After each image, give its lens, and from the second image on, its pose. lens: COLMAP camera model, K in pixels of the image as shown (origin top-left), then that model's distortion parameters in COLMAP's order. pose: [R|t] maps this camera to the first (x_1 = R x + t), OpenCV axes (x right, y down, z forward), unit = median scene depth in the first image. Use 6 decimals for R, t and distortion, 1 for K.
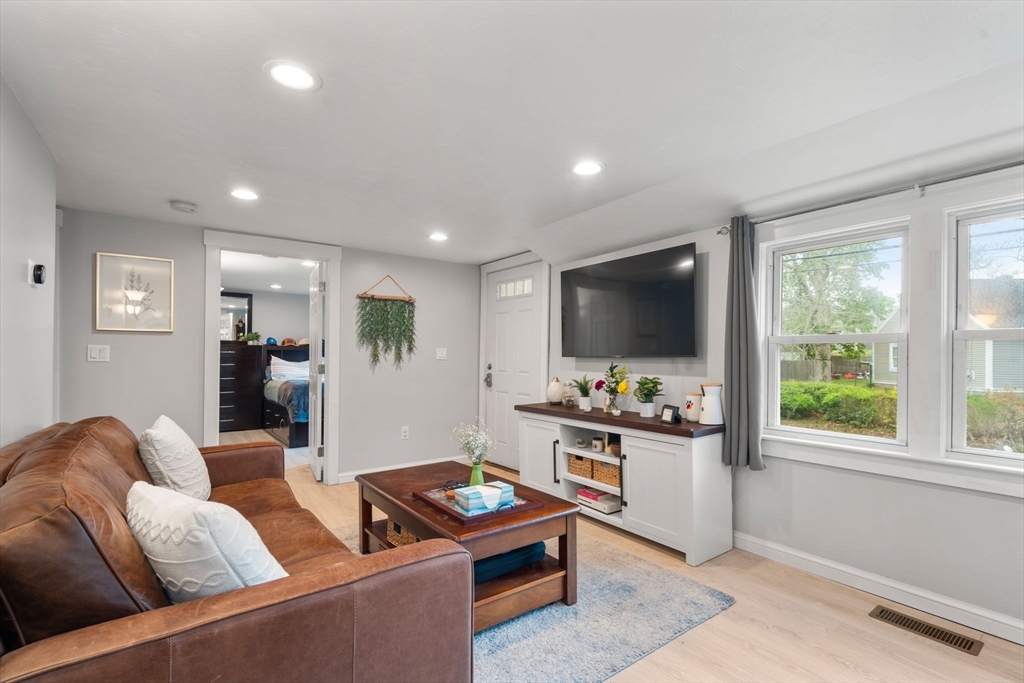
lens RADIAL K [[473.7, 0, 511.8], [0, 473.7, 350.7], [0, 0, 1]] dist [-0.006579, 0.004155]
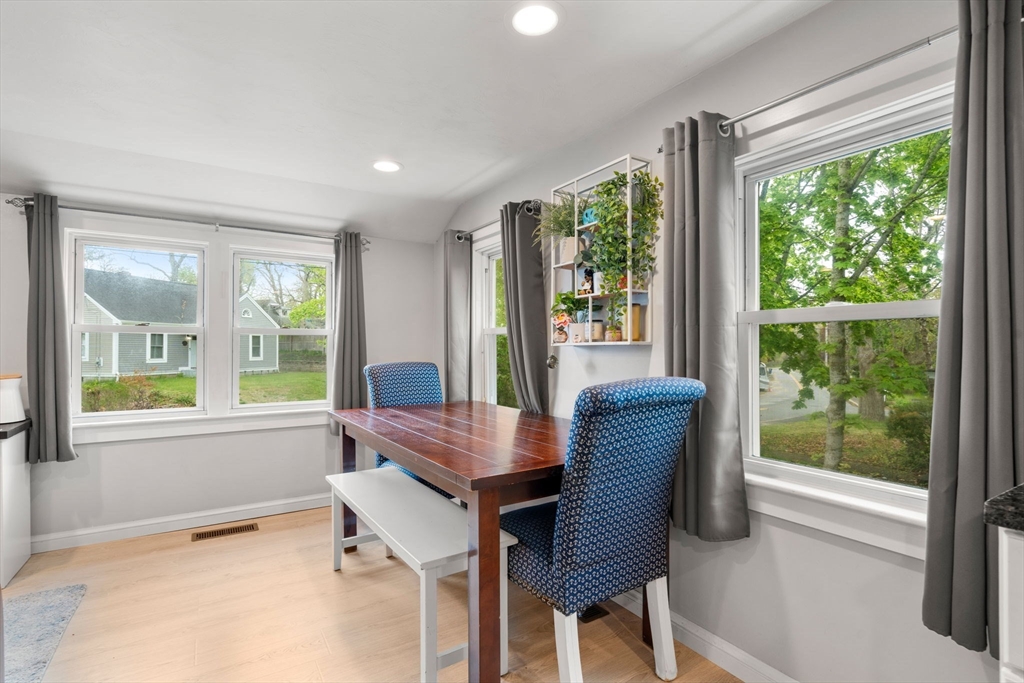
lens RADIAL K [[473.7, 0, 508.7], [0, 473.7, 348.7], [0, 0, 1]] dist [-0.006579, 0.004155]
pose [[0.086361, -0.010161, 0.996212, -0.360294], [-0.011239, 0.999874, 0.011172, -0.001425], [-0.996201, -0.012161, 0.086236, 0.009273]]
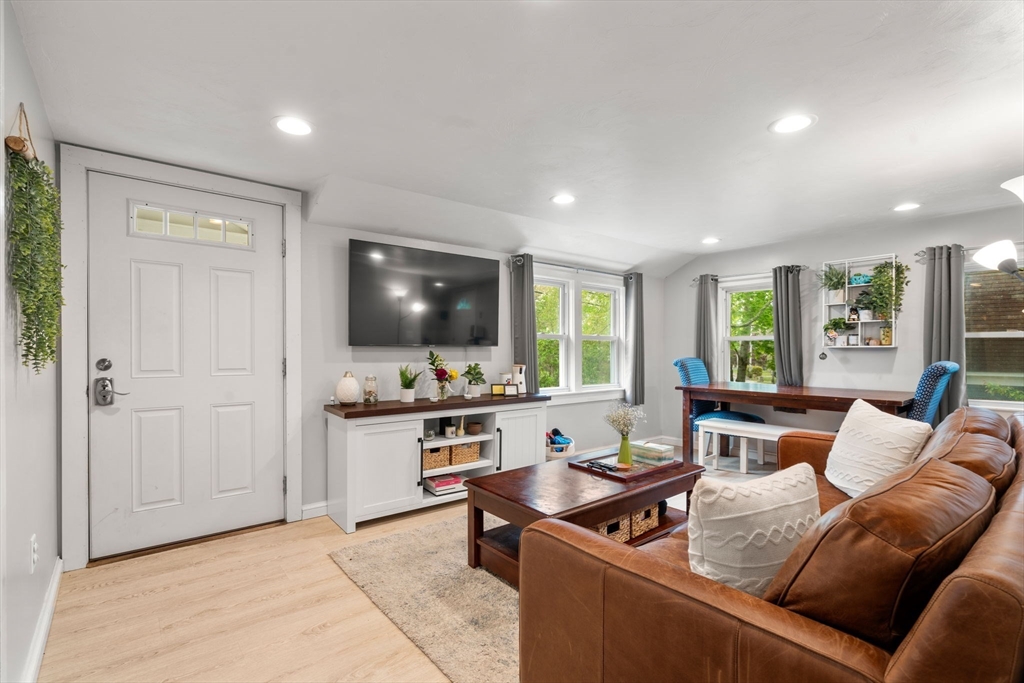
lens RADIAL K [[473.7, 0, 494.0], [0, 473.7, 358.7], [0, 0, 1]] dist [-0.006579, 0.004155]
pose [[-0.032869, -0.025618, 0.999131, -1.024722], [-0.016340, 0.999552, 0.025092, 0.016196], [-0.999326, -0.015501, -0.033272, 1.133366]]
